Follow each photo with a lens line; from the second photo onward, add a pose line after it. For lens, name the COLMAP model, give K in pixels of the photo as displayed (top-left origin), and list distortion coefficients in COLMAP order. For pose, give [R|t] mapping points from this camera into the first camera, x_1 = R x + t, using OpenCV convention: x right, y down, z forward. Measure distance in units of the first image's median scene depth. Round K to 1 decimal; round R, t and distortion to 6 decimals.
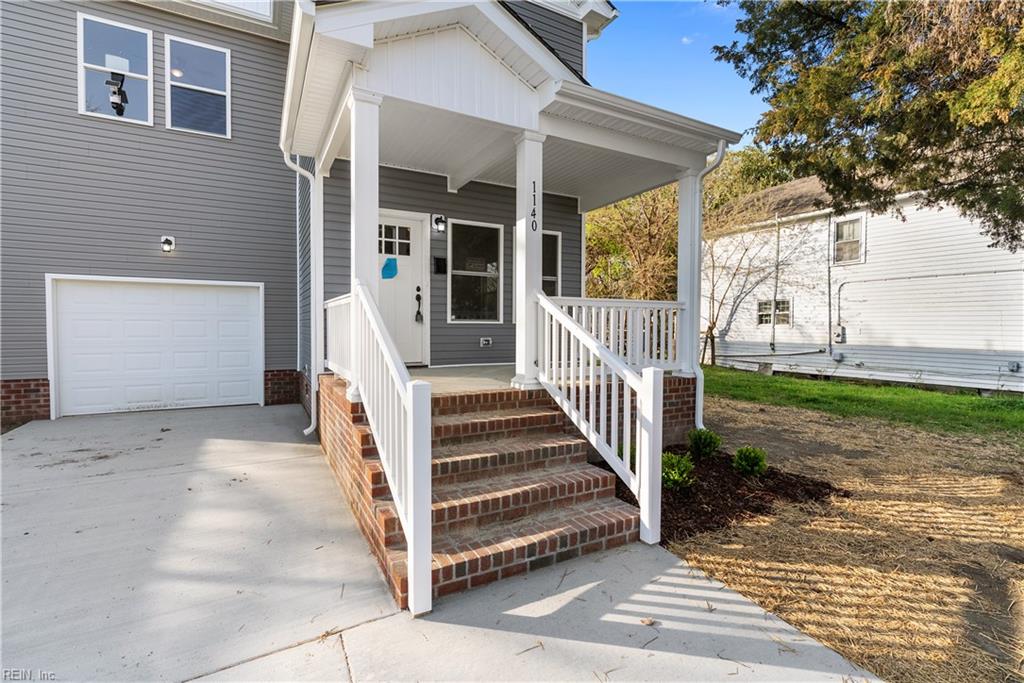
lens RADIAL K [[471.4, 0, 512.9], [0, 471.4, 337.6], [0, 0, 1]] dist [-0.002774, 0.001665]
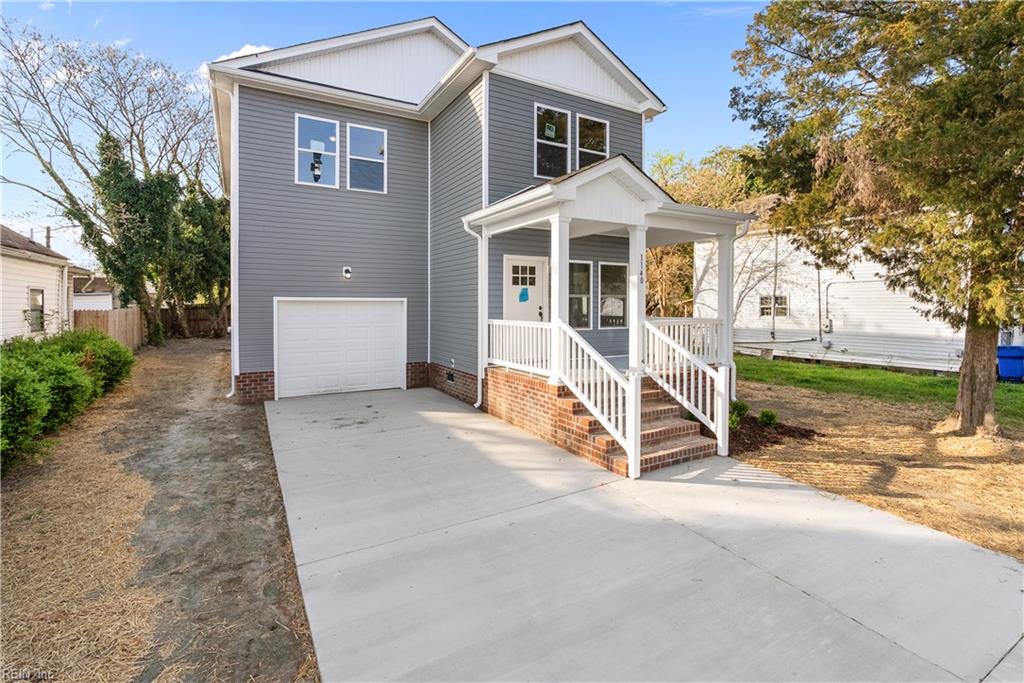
lens RADIAL K [[471.4, 0, 530.3], [0, 471.4, 312.8], [0, 0, 1]] dist [-0.002774, 0.001665]
pose [[0.999373, -0.004615, 0.035112, -0.270853], [0.005126, 0.999882, -0.014479, -0.064139], [-0.035041, 0.014650, 0.999278, -0.442496]]
